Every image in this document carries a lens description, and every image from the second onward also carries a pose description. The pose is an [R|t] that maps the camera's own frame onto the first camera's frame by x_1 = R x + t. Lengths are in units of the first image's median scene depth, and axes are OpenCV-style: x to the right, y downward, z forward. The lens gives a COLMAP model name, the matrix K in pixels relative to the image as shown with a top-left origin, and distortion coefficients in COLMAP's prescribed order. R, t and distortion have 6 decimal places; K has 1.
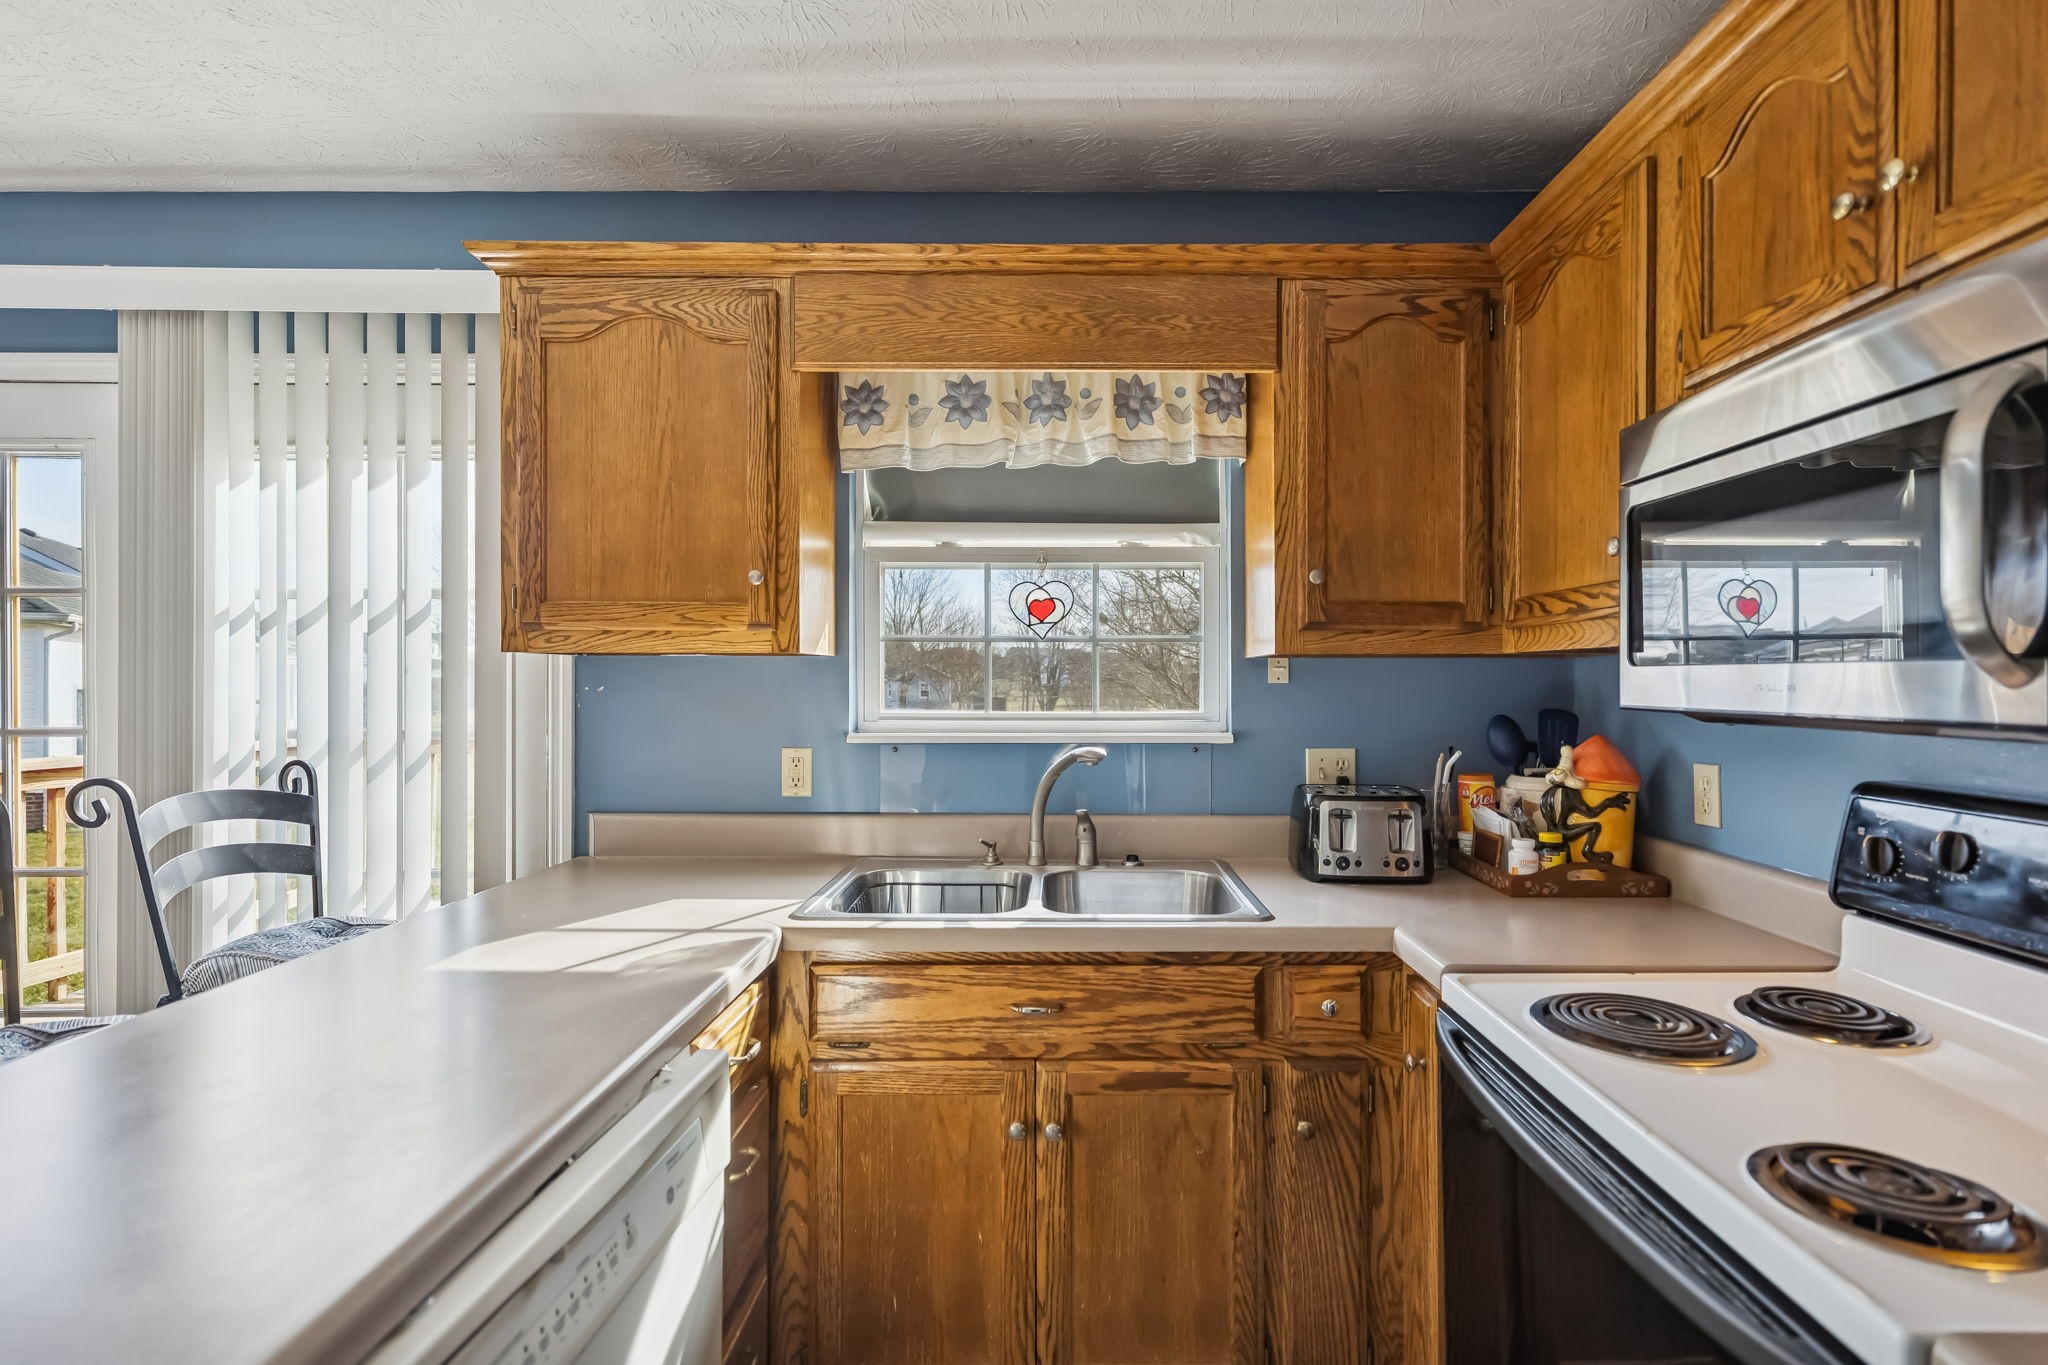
lens RADIAL K [[985.8, 0, 1019.7], [0, 985.8, 676.8], [0, 0, 1]] dist [0.002992, 0.000893]
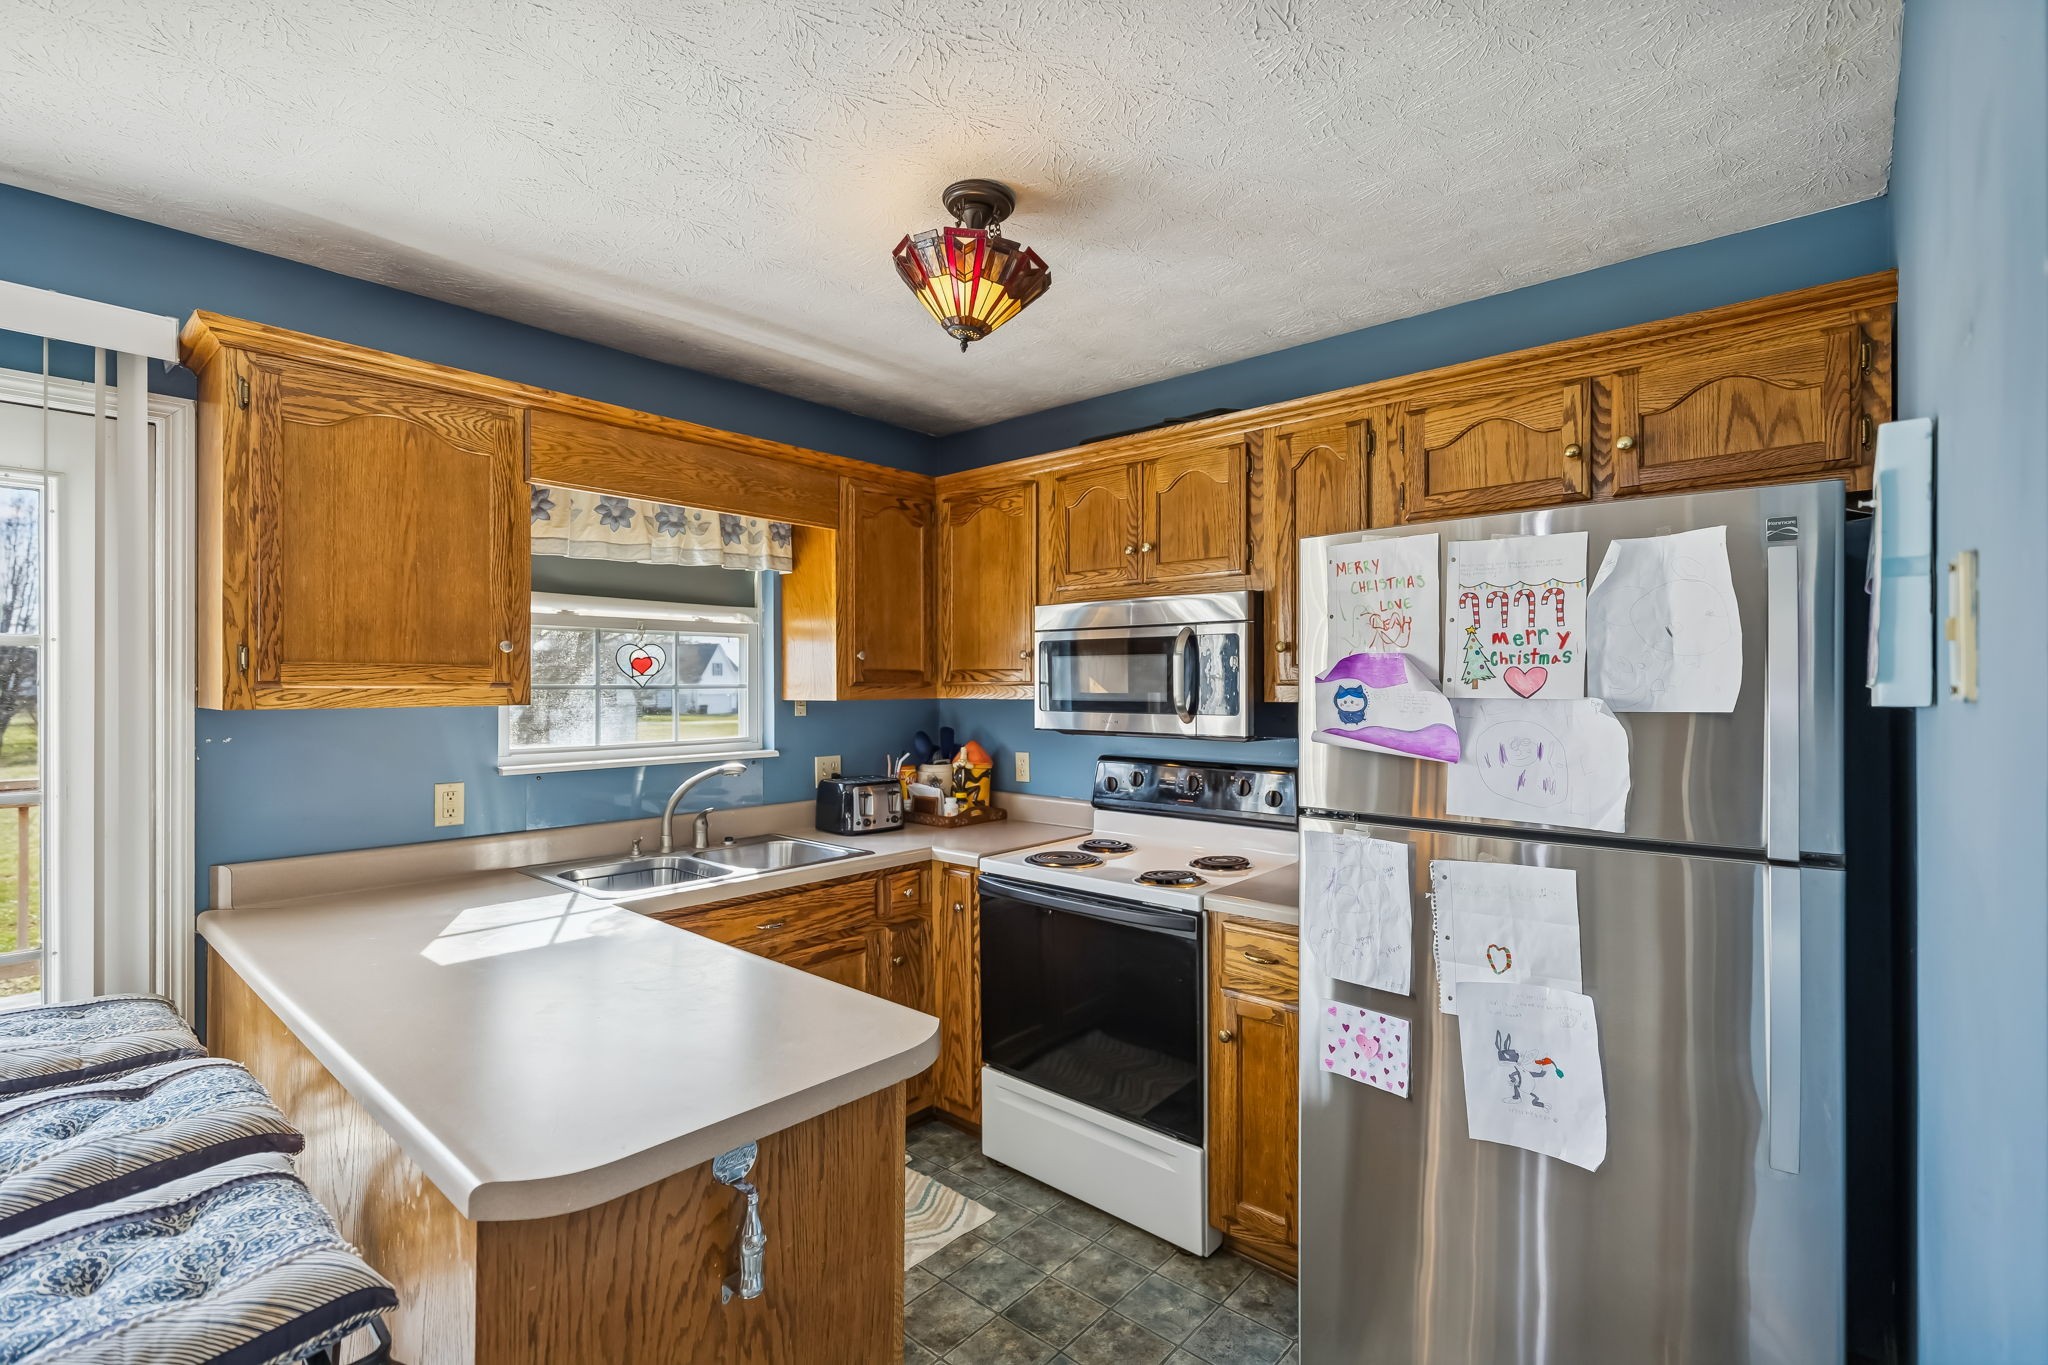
lens RADIAL K [[985.8, 0, 1019.7], [0, 985.8, 676.8], [0, 0, 1]] dist [0.002992, 0.000893]
pose [[0.652106, 0.001131, 0.758127, -0.786299], [0.001554, 0.999995, -0.002829, -0.057202], [-0.758126, 0.003023, 0.652101, -0.310674]]
